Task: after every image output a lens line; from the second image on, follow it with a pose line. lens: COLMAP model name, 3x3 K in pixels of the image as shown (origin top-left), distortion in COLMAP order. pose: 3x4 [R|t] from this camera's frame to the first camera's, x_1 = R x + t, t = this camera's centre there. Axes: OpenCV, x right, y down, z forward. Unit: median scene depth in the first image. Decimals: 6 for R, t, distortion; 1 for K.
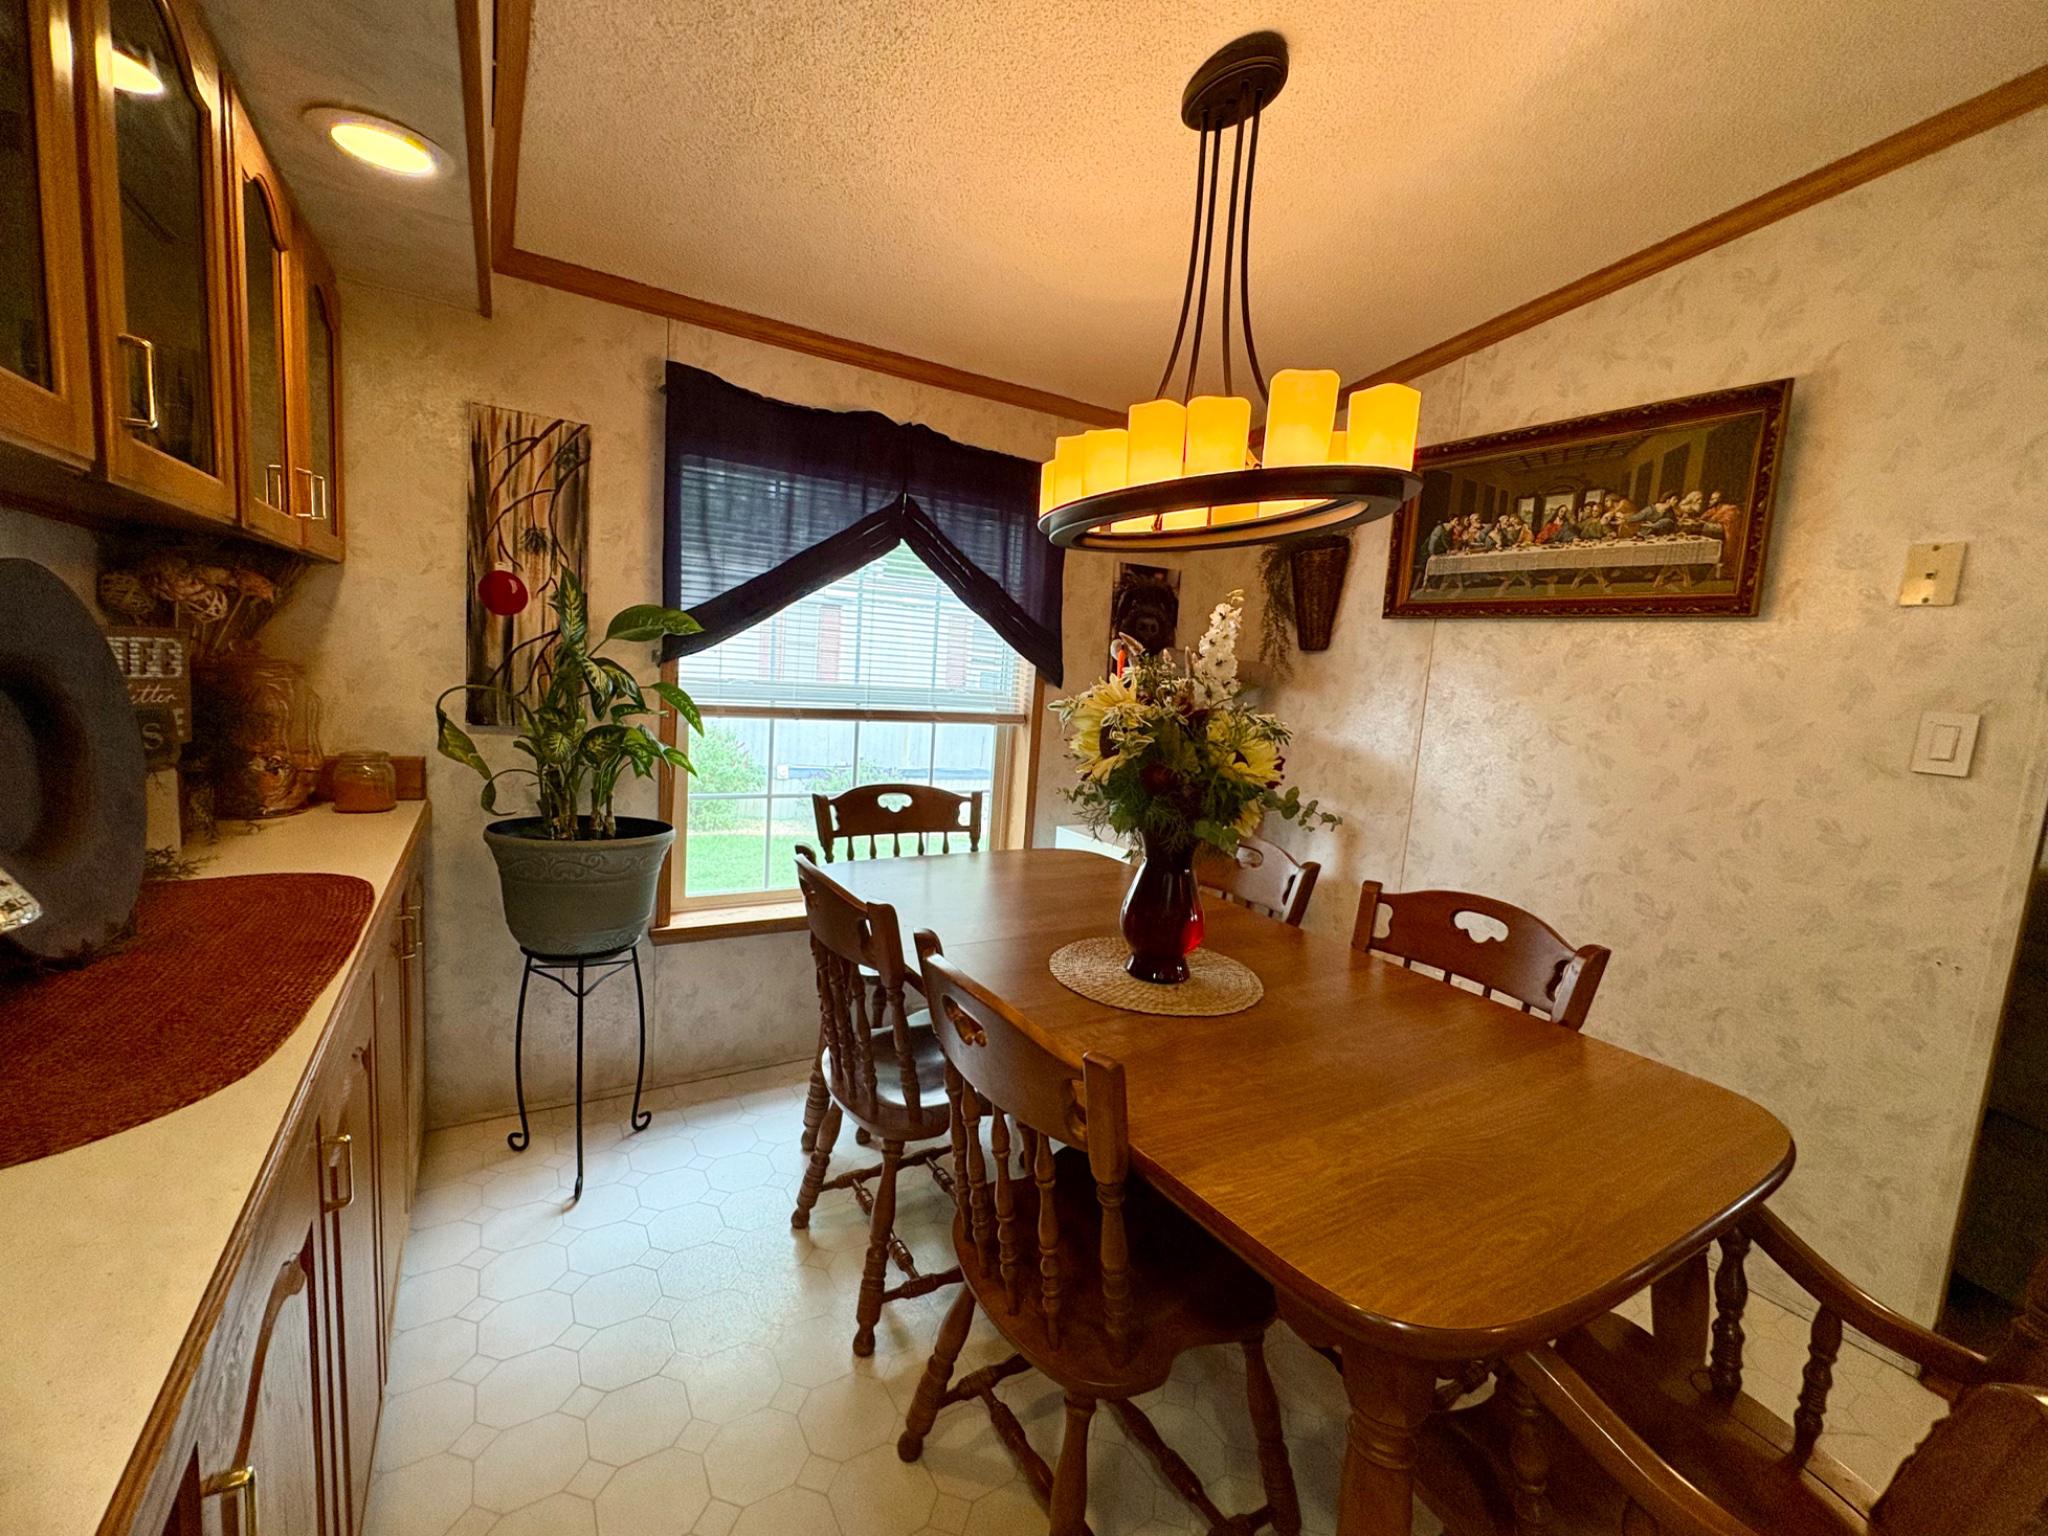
lens RADIAL K [[842.9, 0, 1024.0], [0, 842.9, 768.0], [0, 0, 1]] dist [0.000240, 0.000026]
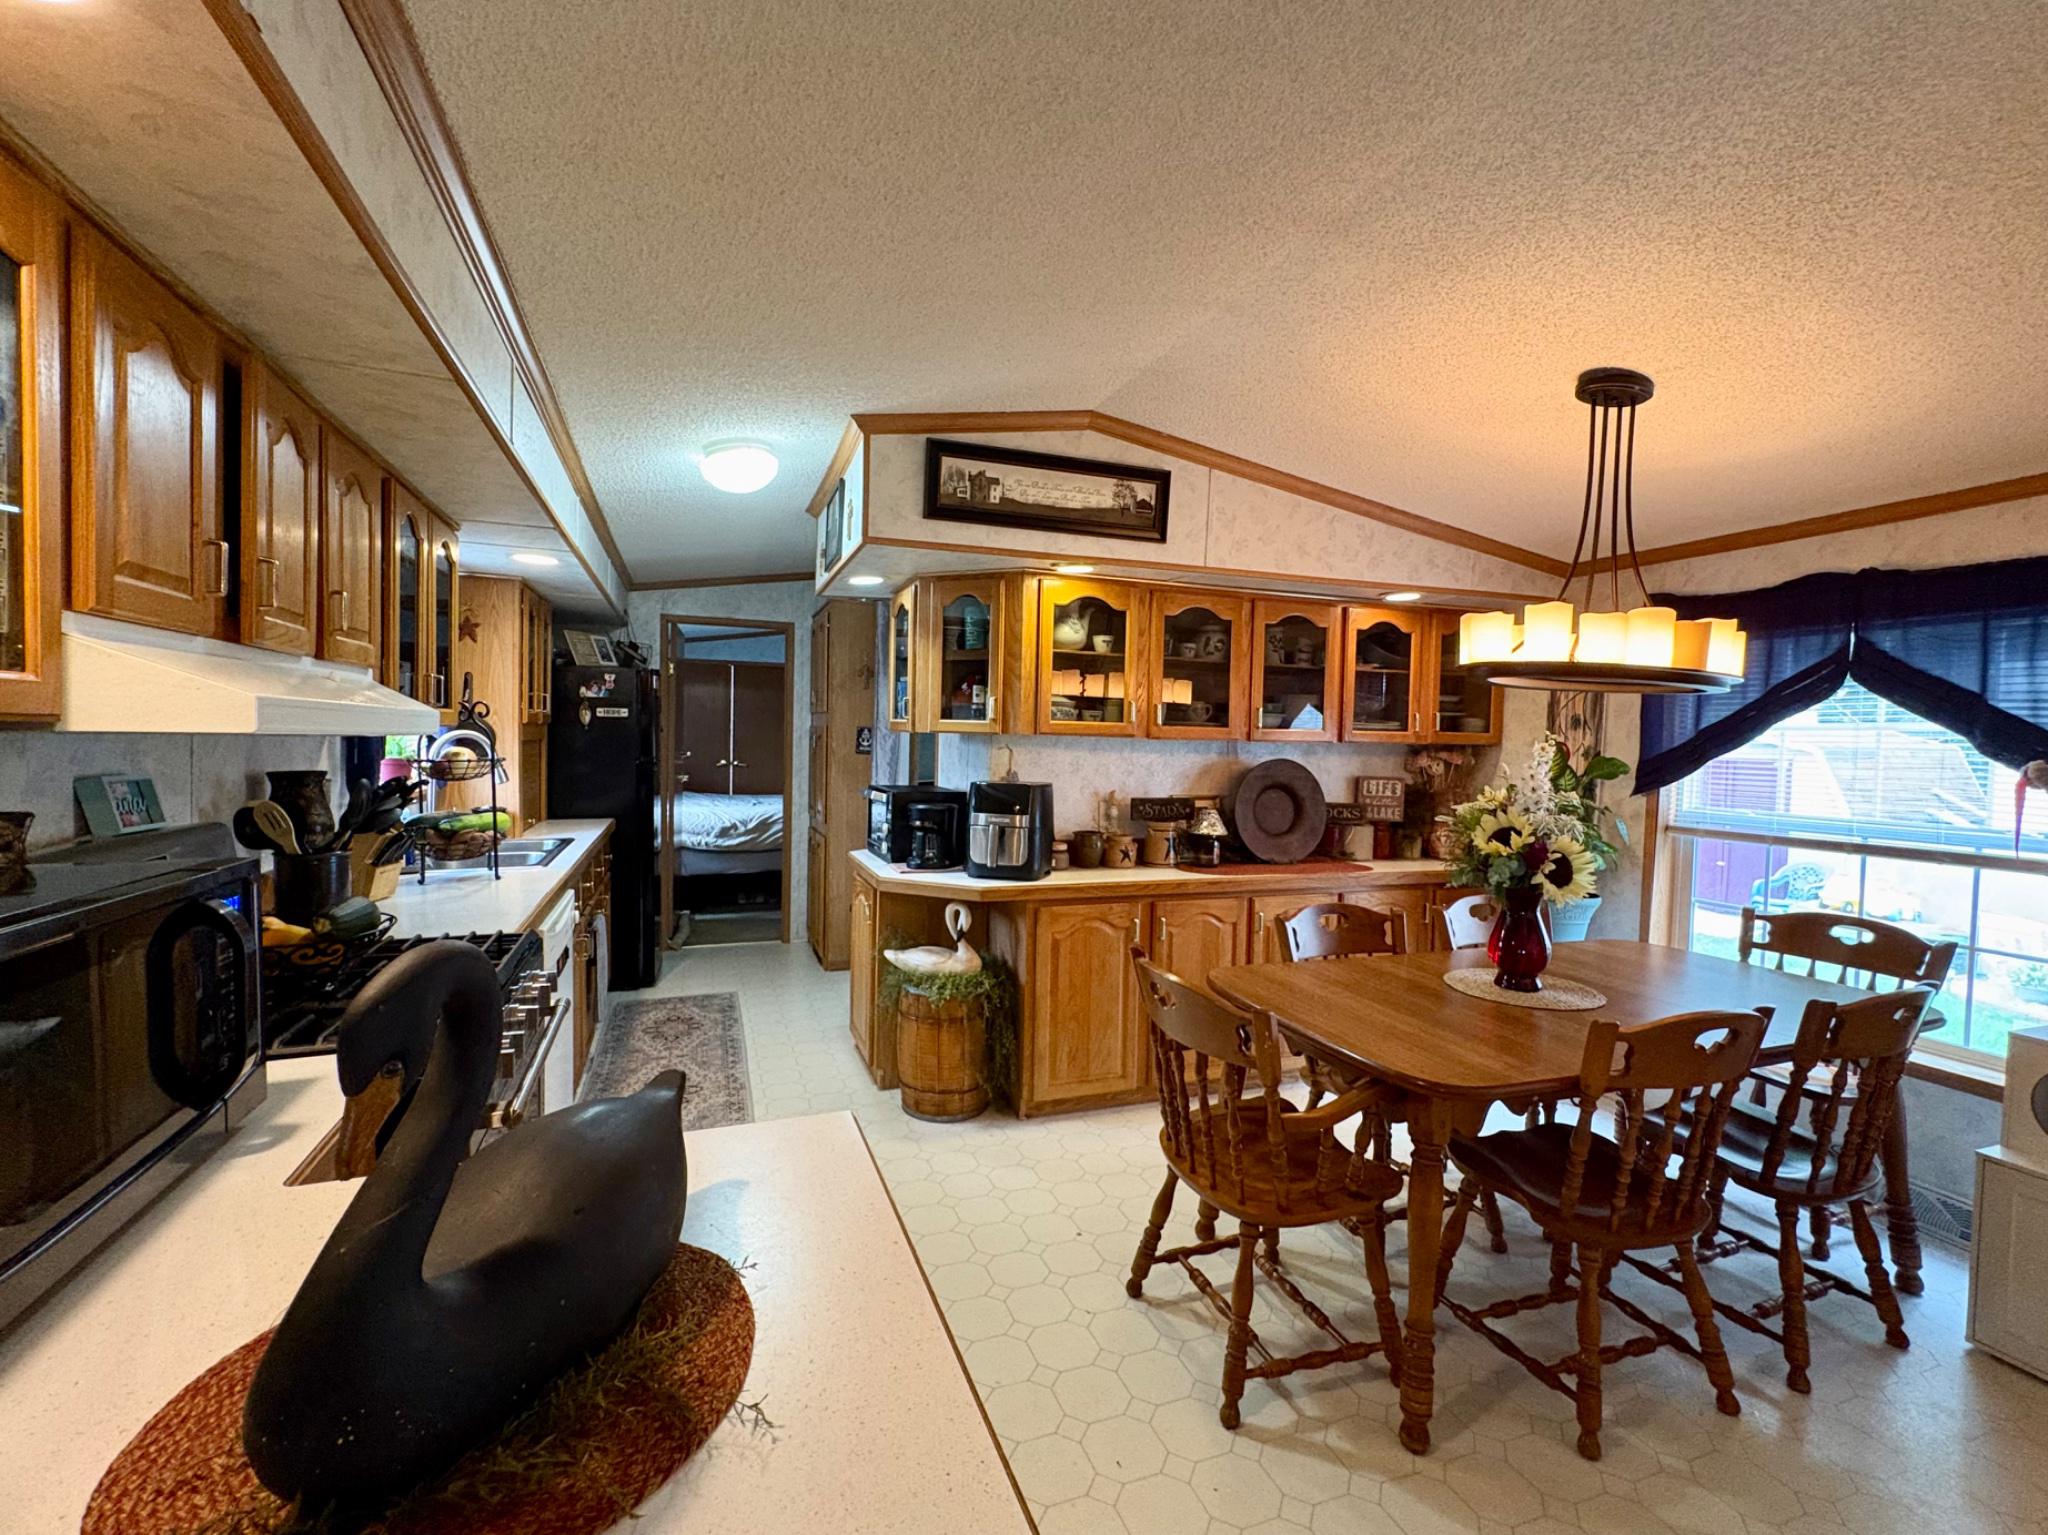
lens RADIAL K [[891.5, 0, 1024.0], [0, 891.5, 767.5], [0, 0, 1]] dist [-0.001033, -0.000066]
pose [[-0.192724, -0.040663, -0.980410, 1.395310], [-0.155821, 0.987731, -0.010336, 0.010122], [0.968802, 0.150776, -0.196696, 0.299857]]
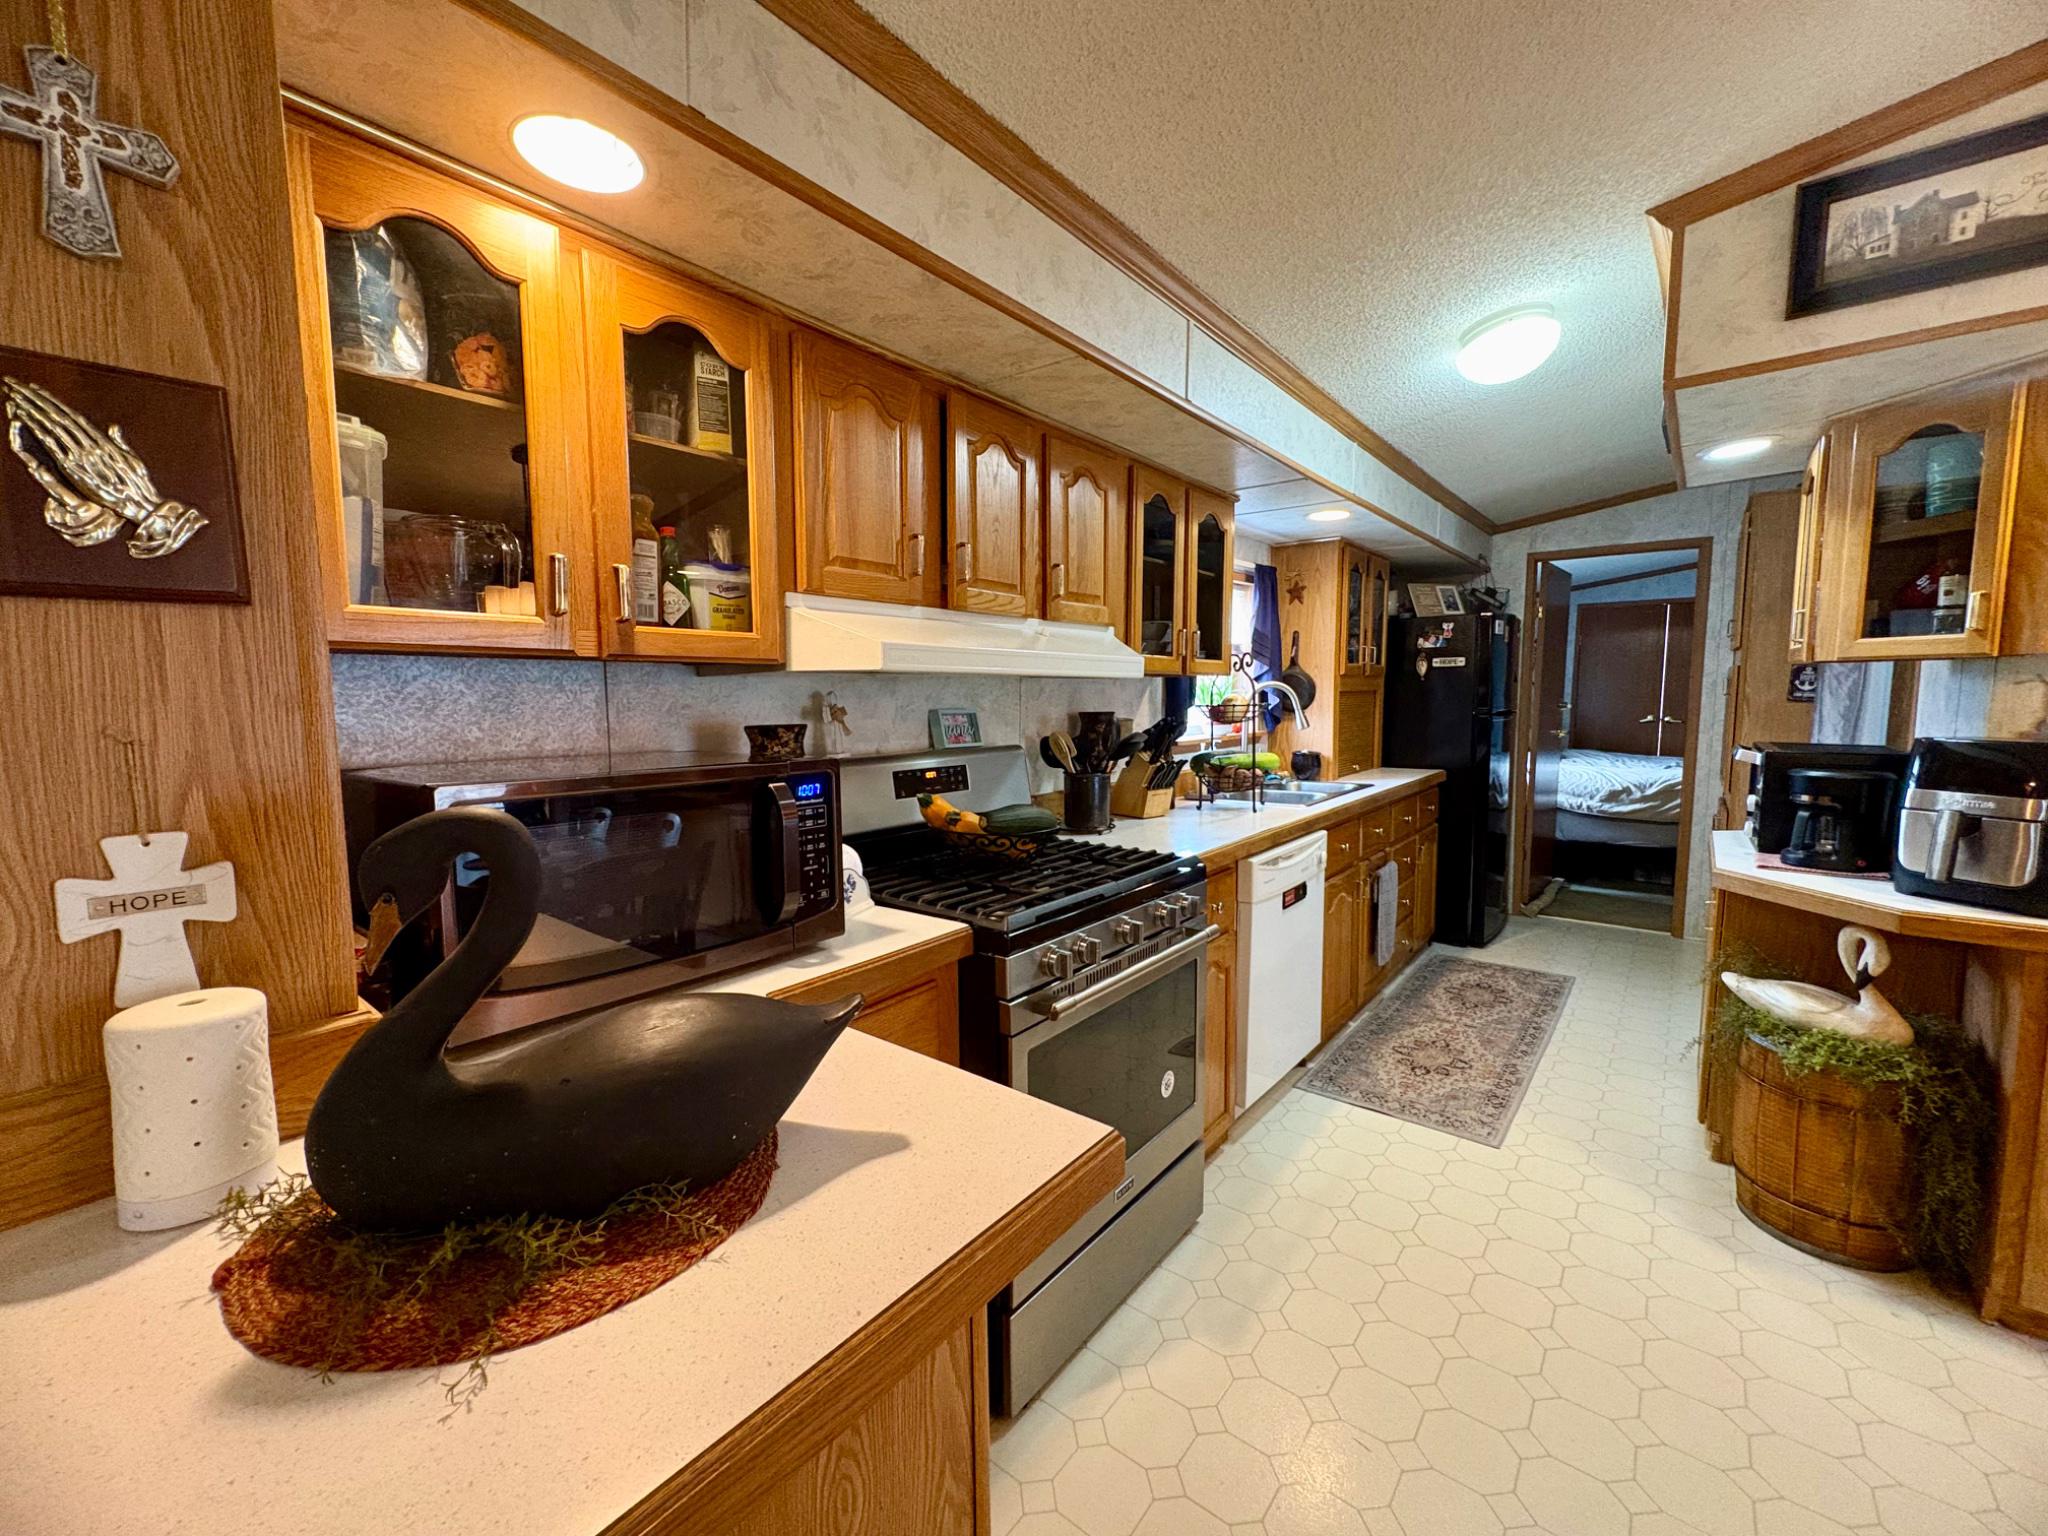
lens RADIAL K [[818.3, 0, 1023.1], [0, 818.3, 768.8], [0, 0, 1]] dist [0.000458, -0.000213]
pose [[-0.942474, -0.033493, -0.332596, 1.056731], [-0.100418, 0.977380, 0.186129, -0.001240], [0.318839, 0.208820, -0.924519, 0.420770]]
